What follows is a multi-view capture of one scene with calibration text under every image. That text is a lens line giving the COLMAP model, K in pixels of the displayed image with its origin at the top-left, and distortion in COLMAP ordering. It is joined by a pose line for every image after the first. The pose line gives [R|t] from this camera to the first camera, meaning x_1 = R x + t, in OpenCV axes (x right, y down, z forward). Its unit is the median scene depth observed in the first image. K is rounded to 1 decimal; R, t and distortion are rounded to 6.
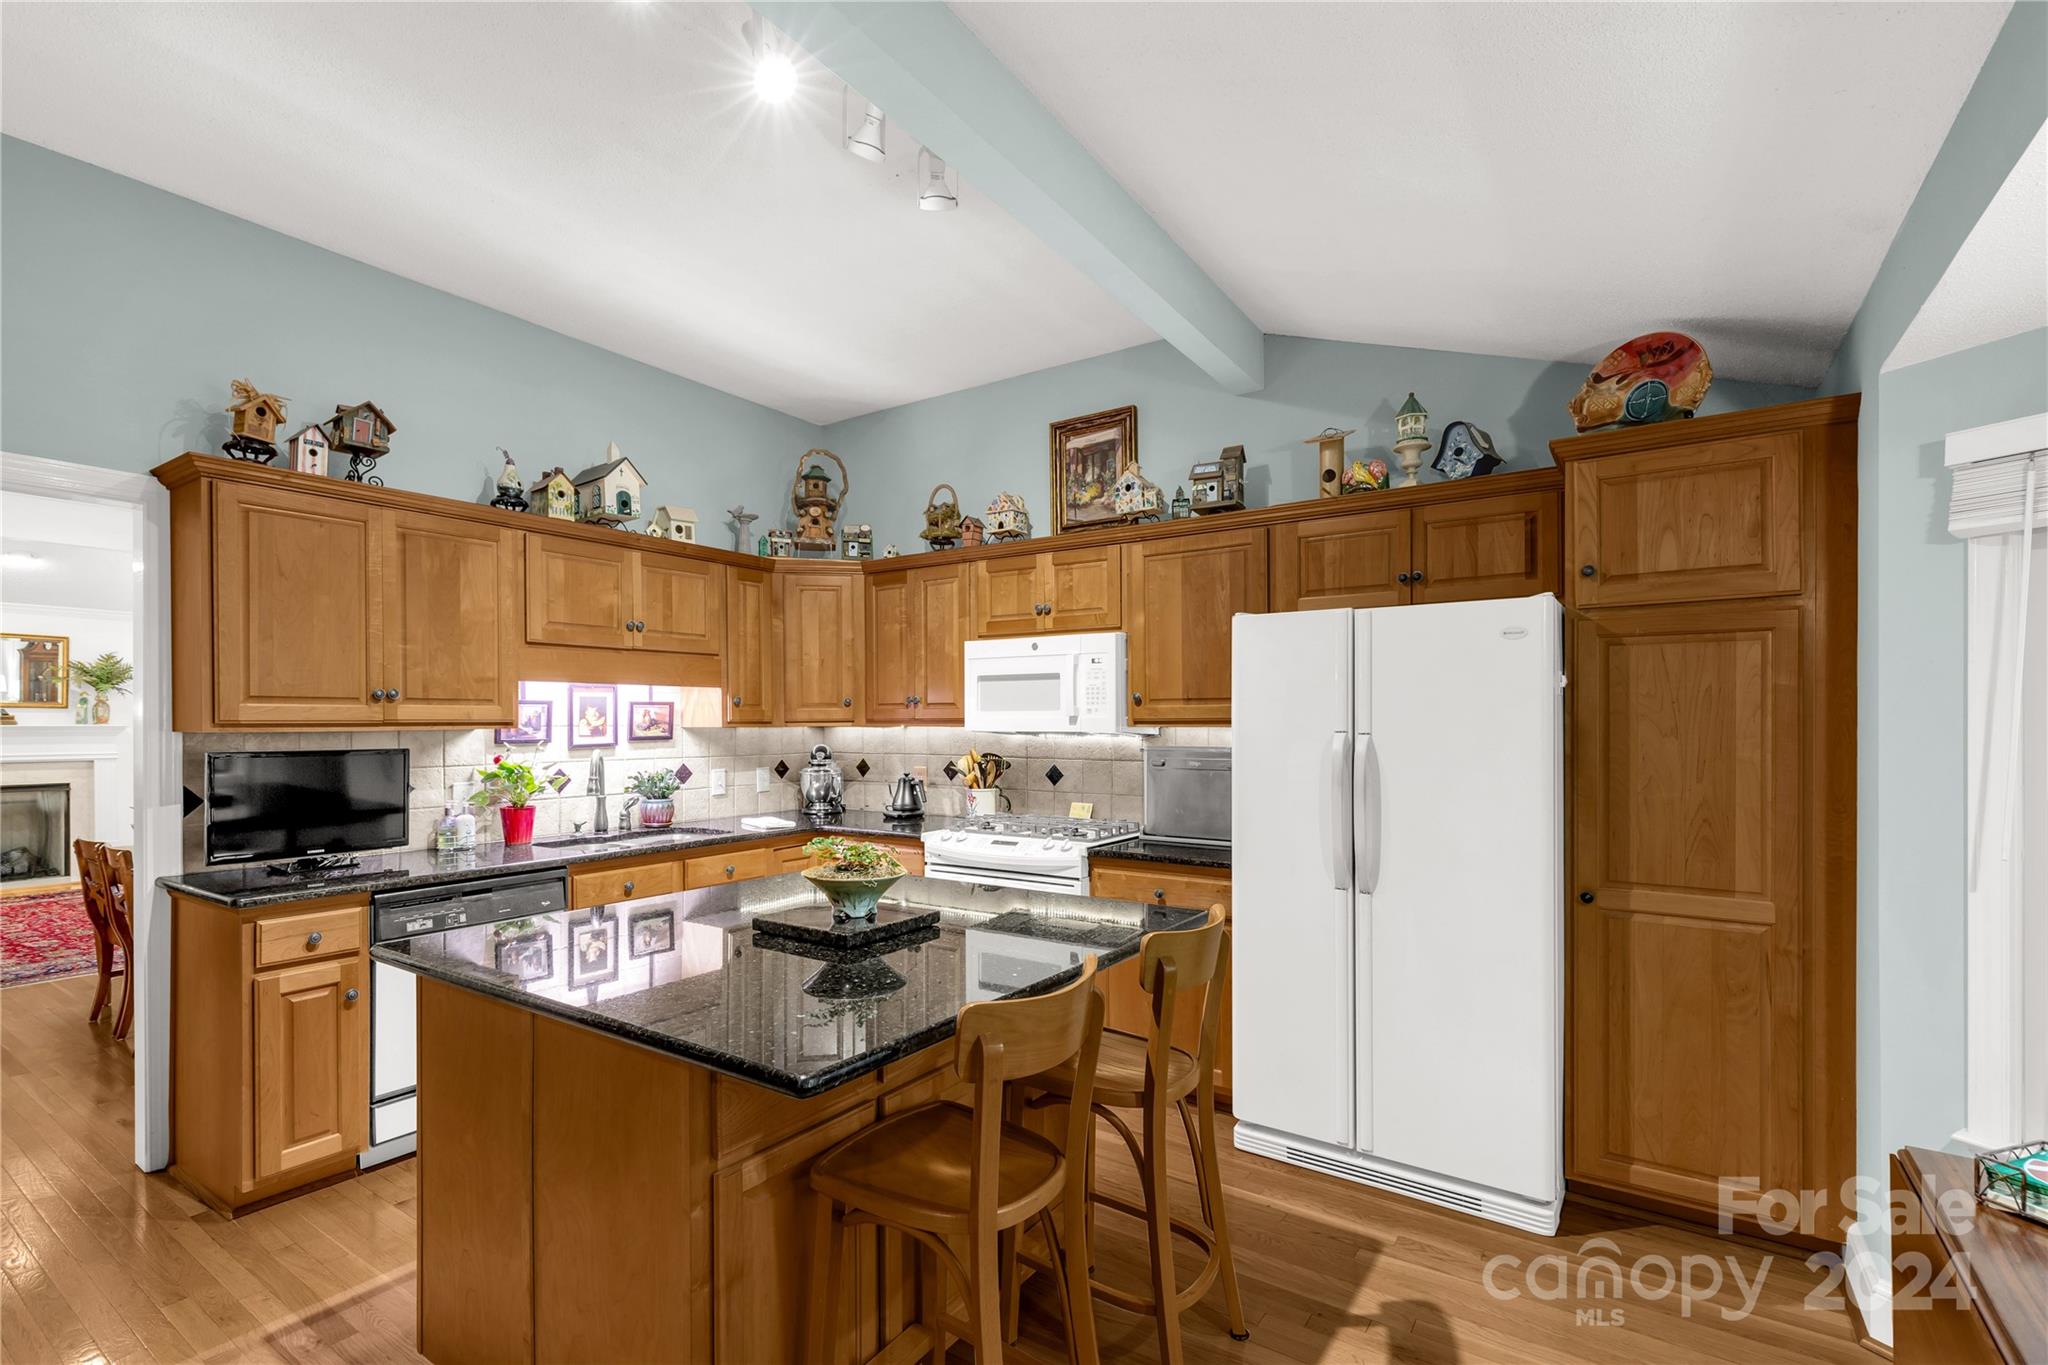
lens RADIAL K [[923.4, 0, 999.4], [0, 923.4, 725.9], [0, 0, 1]] dist [0.003653, -0.001506]
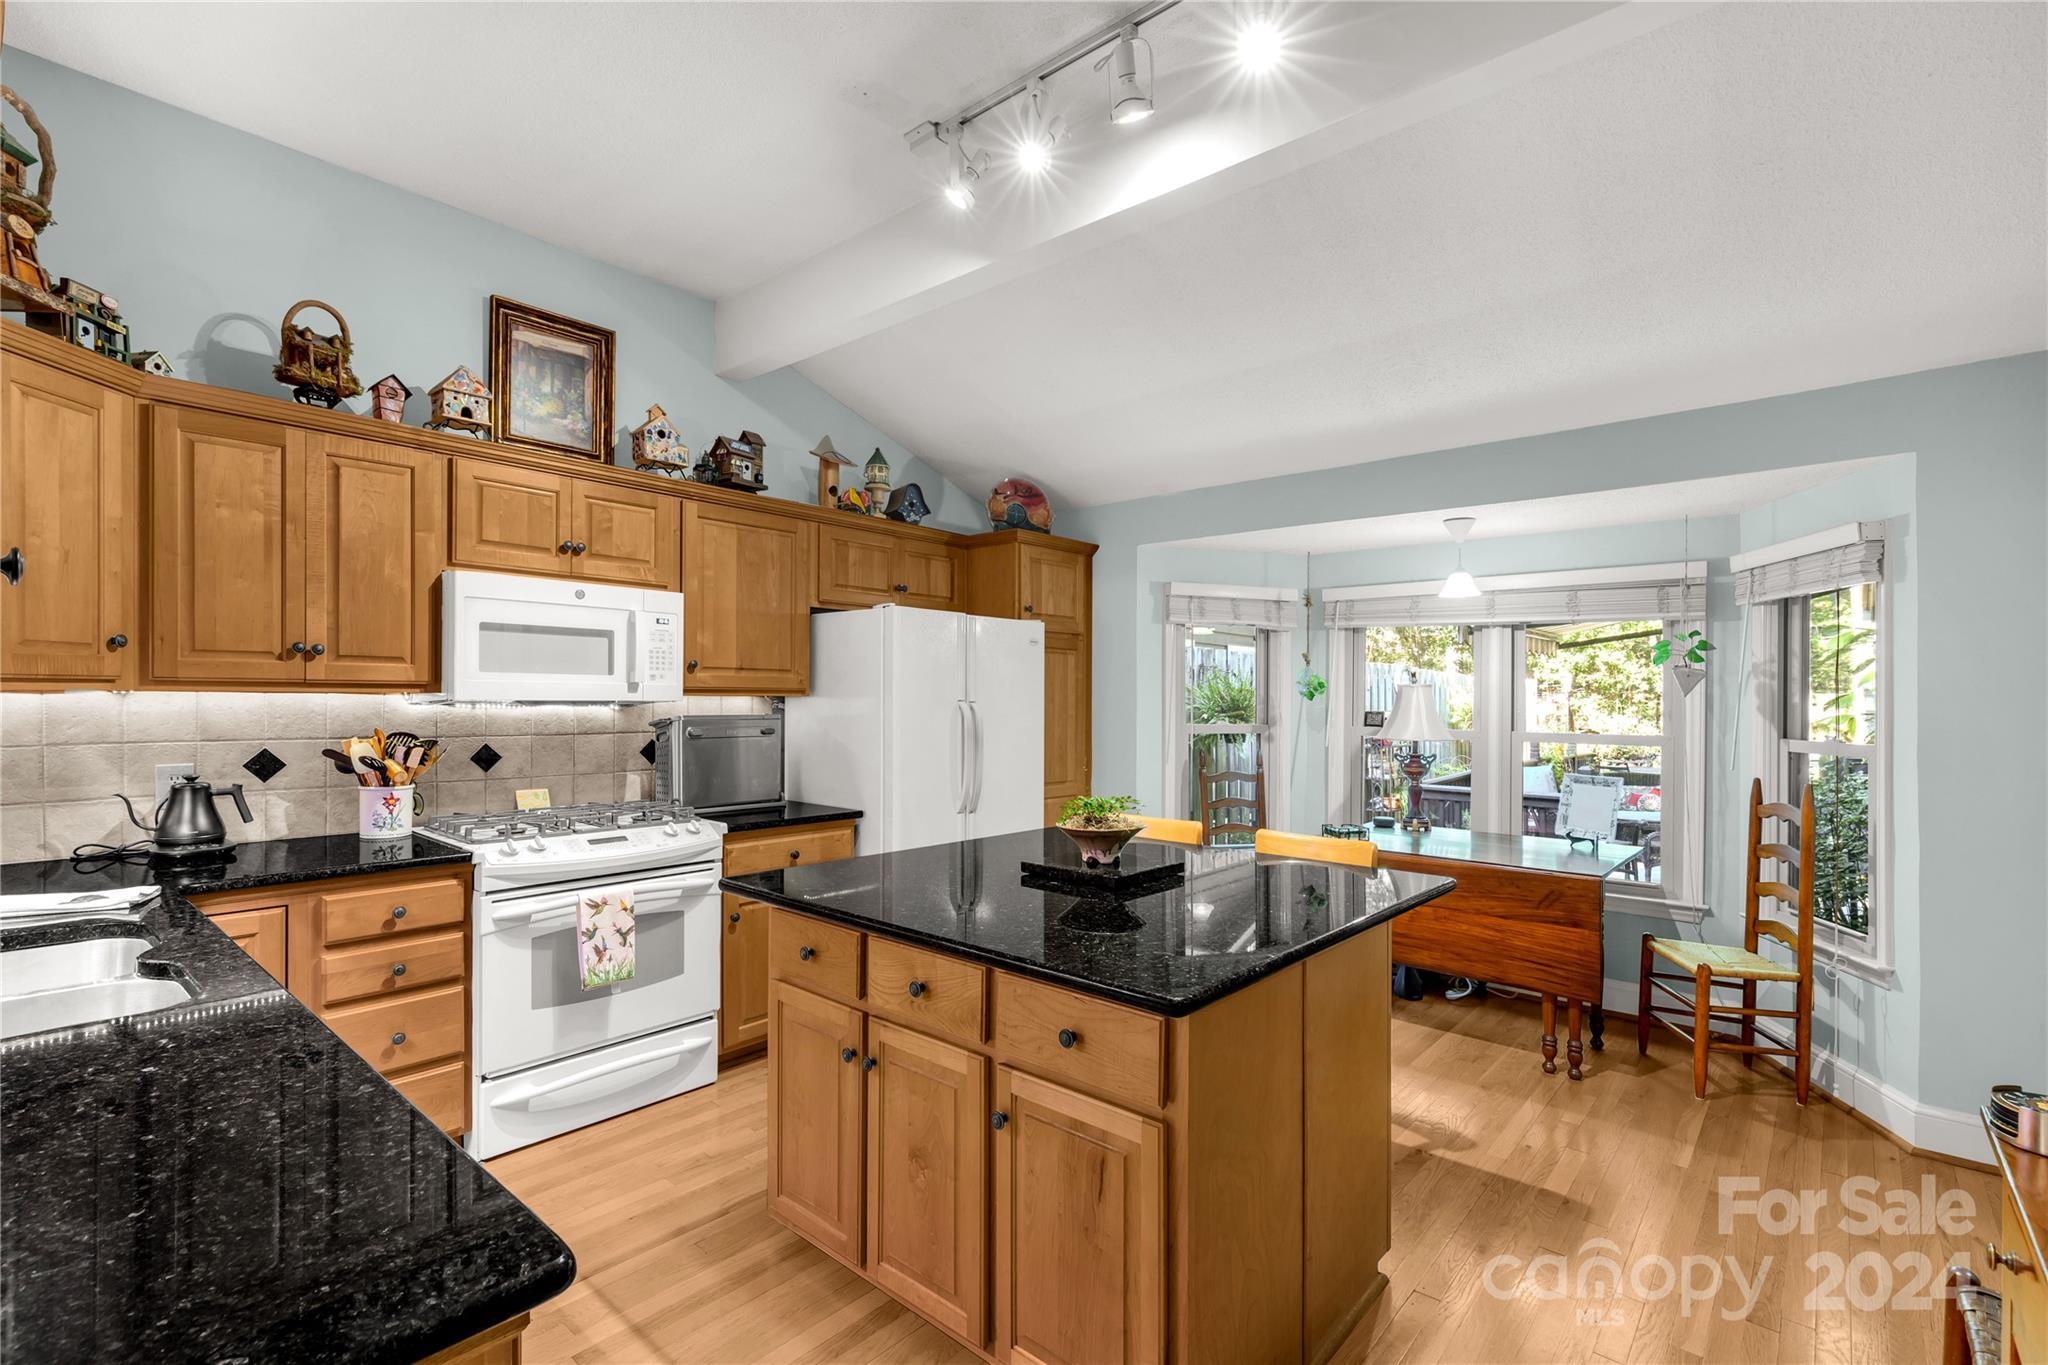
lens RADIAL K [[923.4, 0, 1016.2], [0, 923.4, 694.8], [0, 0, 1]] dist [0.003653, -0.001506]
pose [[0.108006, 0.004995, 0.994138, -0.384740], [-0.004719, 0.999979, -0.004512, 0.001687], [-0.994139, -0.004204, 0.108027, 0.288674]]
